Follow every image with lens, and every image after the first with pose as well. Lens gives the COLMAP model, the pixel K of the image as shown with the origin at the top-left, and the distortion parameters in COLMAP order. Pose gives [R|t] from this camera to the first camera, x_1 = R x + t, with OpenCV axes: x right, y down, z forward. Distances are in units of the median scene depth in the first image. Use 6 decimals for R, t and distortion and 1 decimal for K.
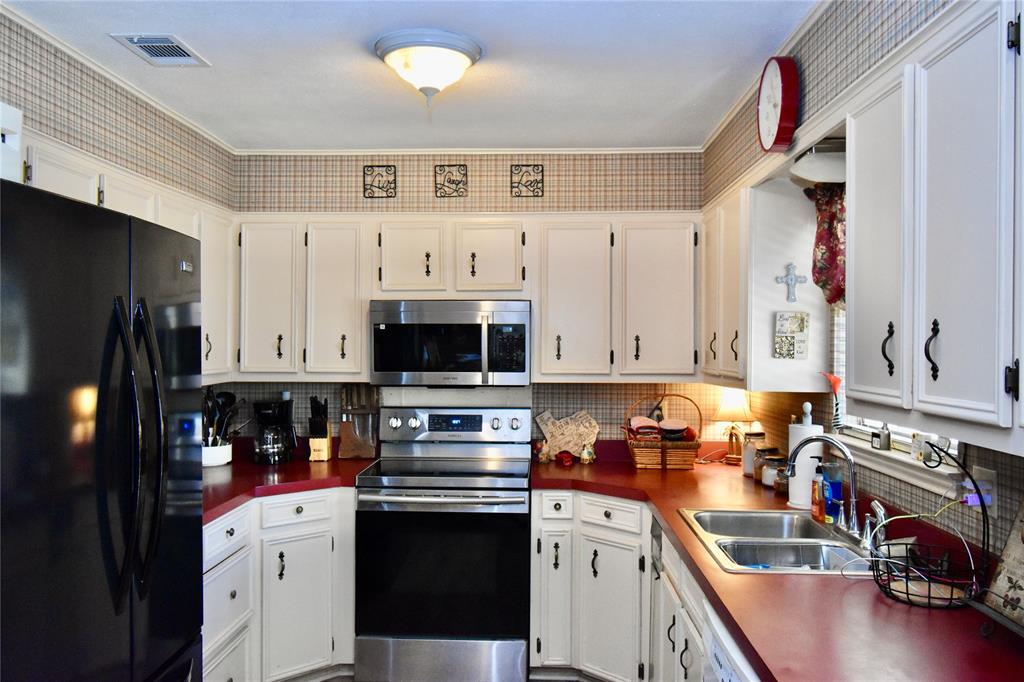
lens RADIAL K [[861.7, 0, 512.0], [0, 861.7, 341.0], [0, 0, 1]] dist [0.008273, -0.011798]
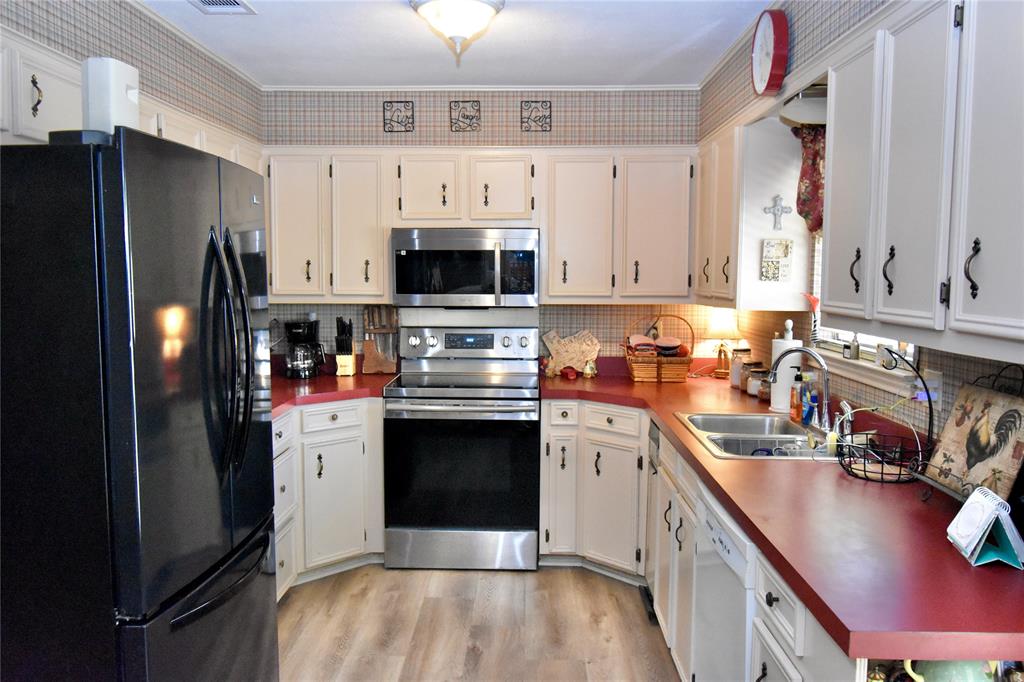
lens RADIAL K [[861.7, 0, 512.0], [0, 861.7, 341.0], [0, 0, 1]] dist [0.008273, -0.011798]
pose [[0.999881, -0.001143, 0.015358, -0.032300], [-0.000154, 0.996450, 0.084181, 0.003162], [-0.015399, -0.084173, 0.996332, -0.104078]]
